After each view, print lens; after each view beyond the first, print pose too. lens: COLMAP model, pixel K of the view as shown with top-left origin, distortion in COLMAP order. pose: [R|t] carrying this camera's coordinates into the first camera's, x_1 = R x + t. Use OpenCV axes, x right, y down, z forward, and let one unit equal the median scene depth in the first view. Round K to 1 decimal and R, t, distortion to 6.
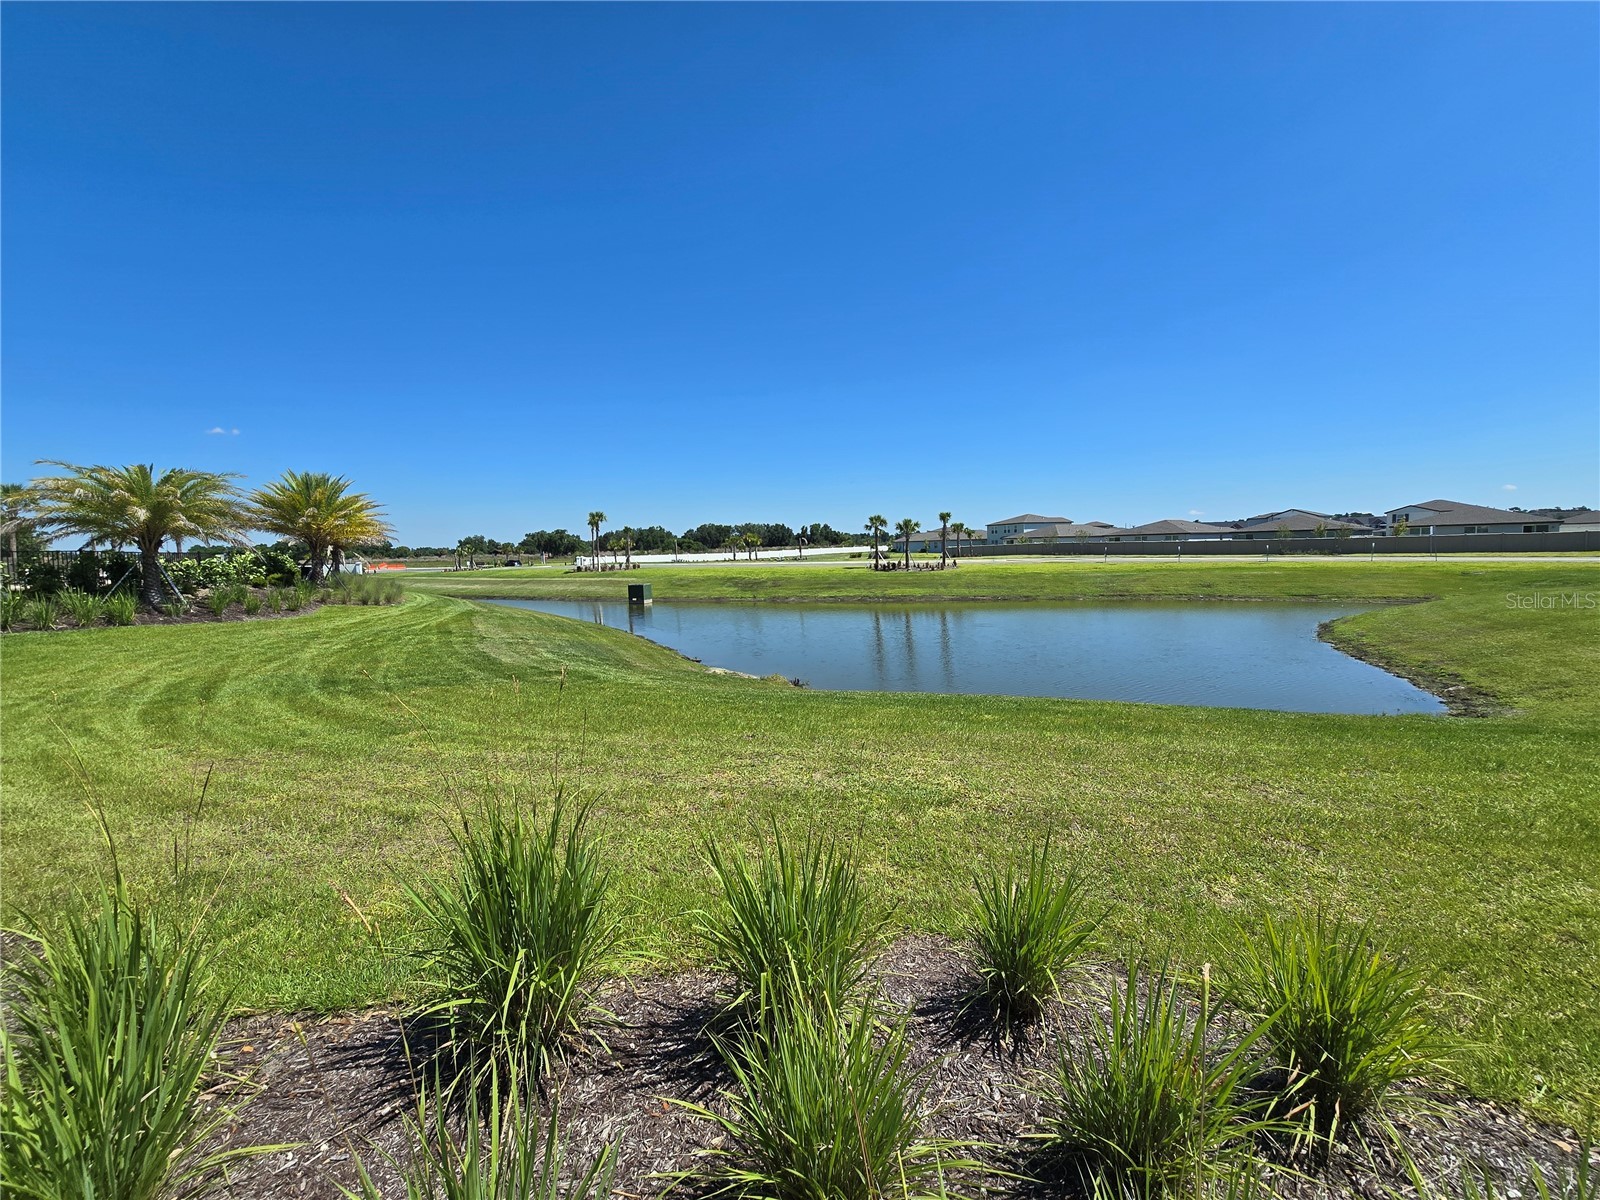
lens RADIAL K [[643.3, 0, 791.6], [0, 643.3, 592.8], [0, 0, 1]] dist [-0.009656, -0.000612]
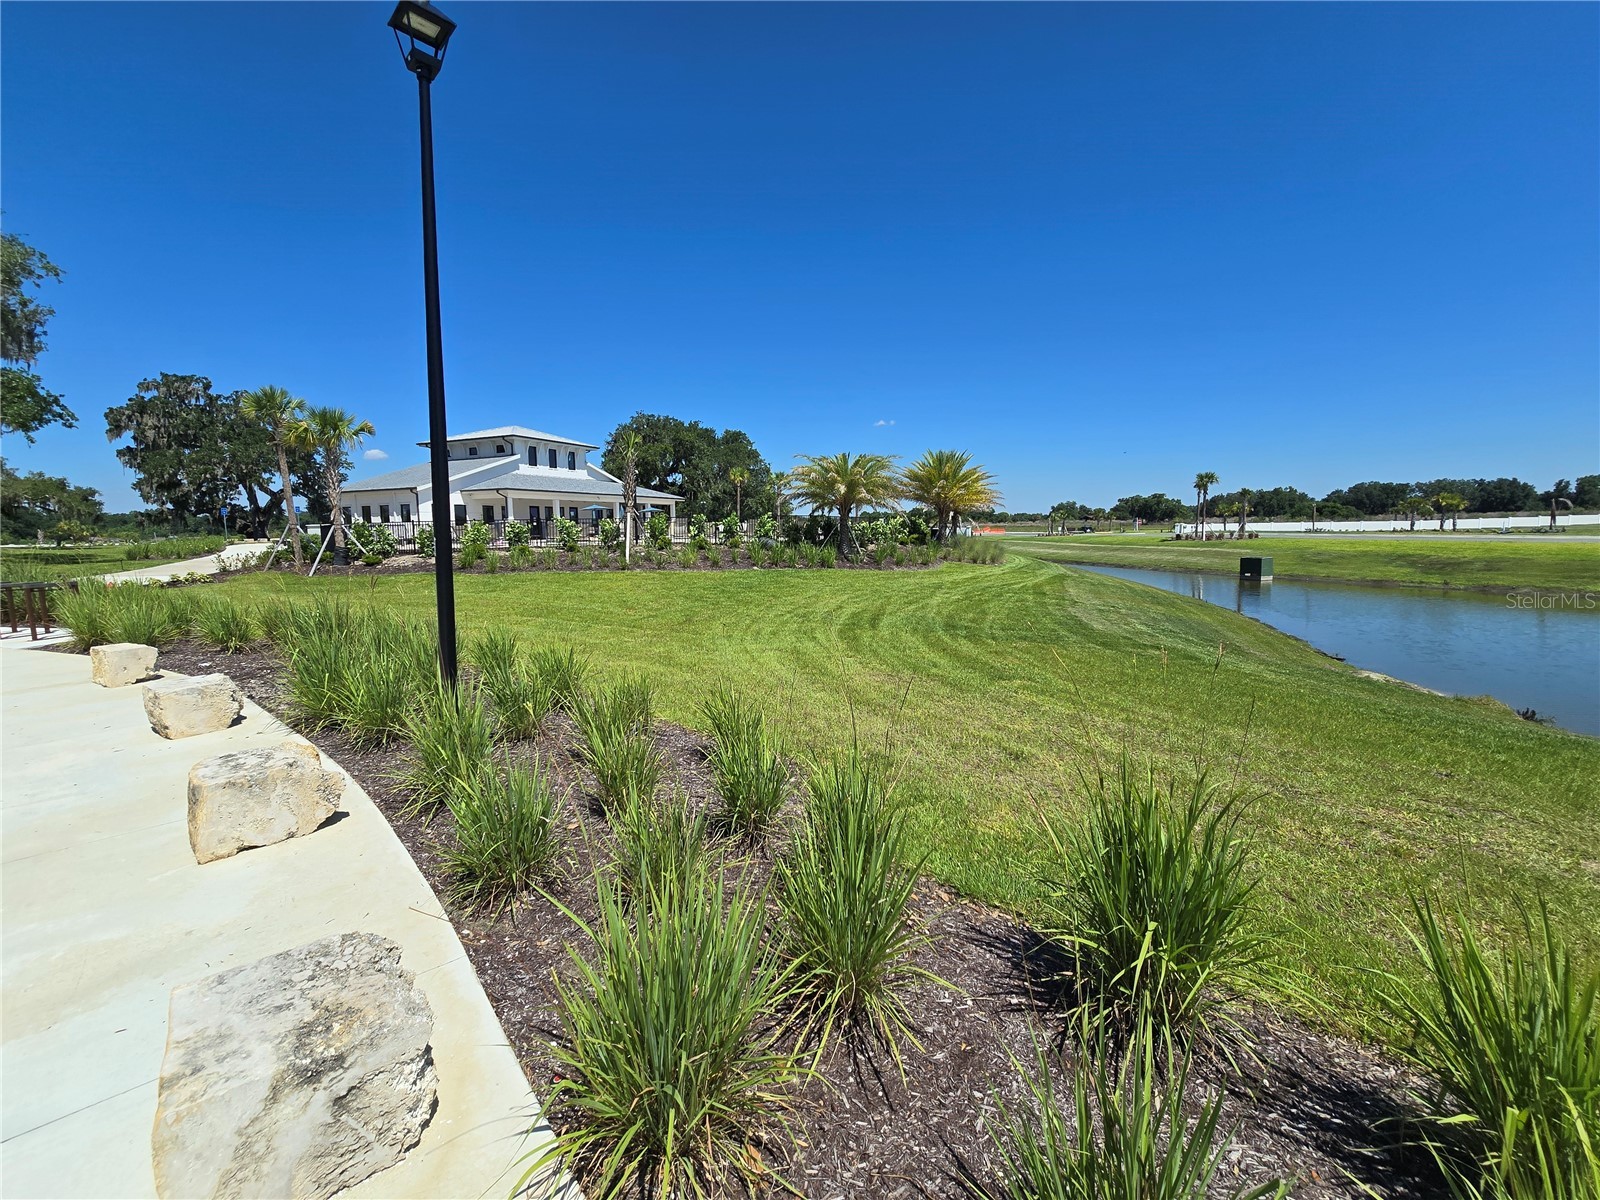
lens RADIAL K [[643.3, 0, 800.5], [0, 643.3, 594.9], [0, 0, 1]] dist [-0.009656, -0.000612]
pose [[0.662899, 0.092799, -0.742935, -0.014692], [-0.050892, 0.995579, 0.078947, 0.000544], [0.746977, -0.014525, 0.664691, -0.008676]]
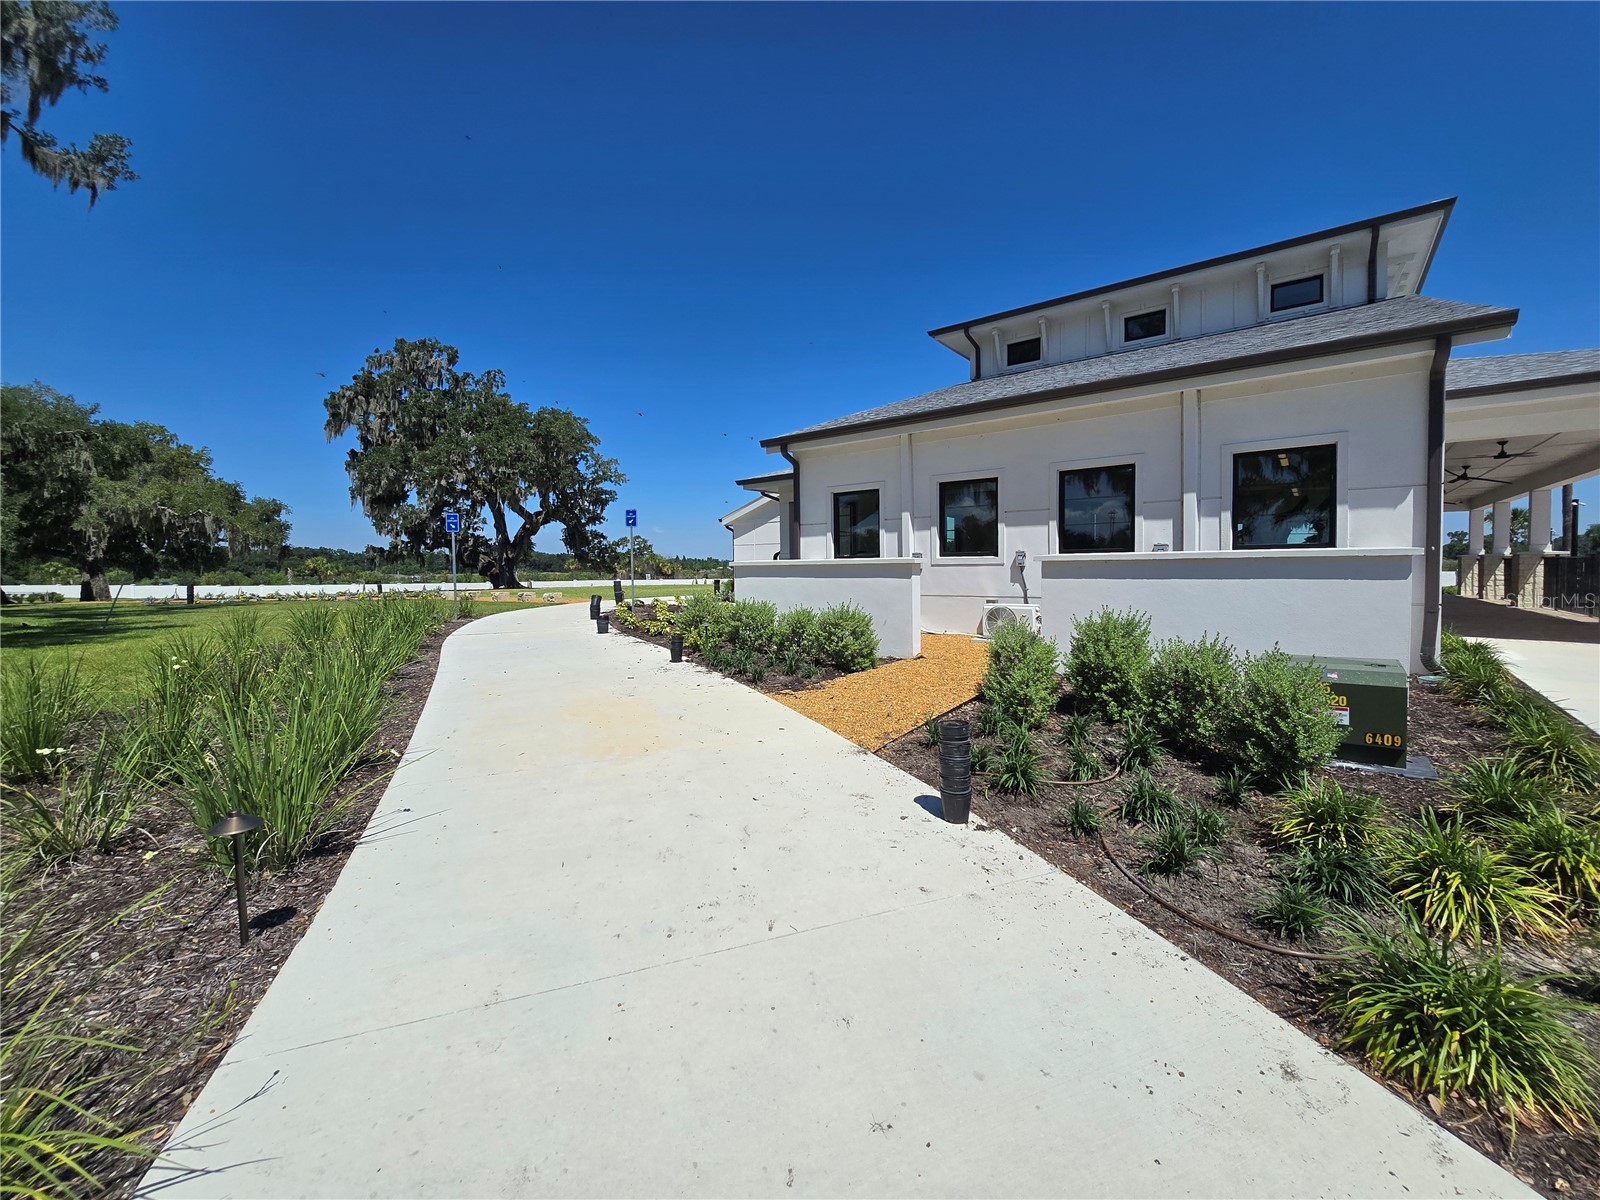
lens RADIAL K [[643.3, 0, 790.4], [0, 643.3, 599.9], [0, 0, 1]] dist [-0.009656, -0.000612]
pose [[0.440031, 0.061288, -0.895888, -0.548322], [-0.057533, 0.997543, 0.039984, 0.007297], [0.896137, 0.033949, 0.442476, -0.006530]]
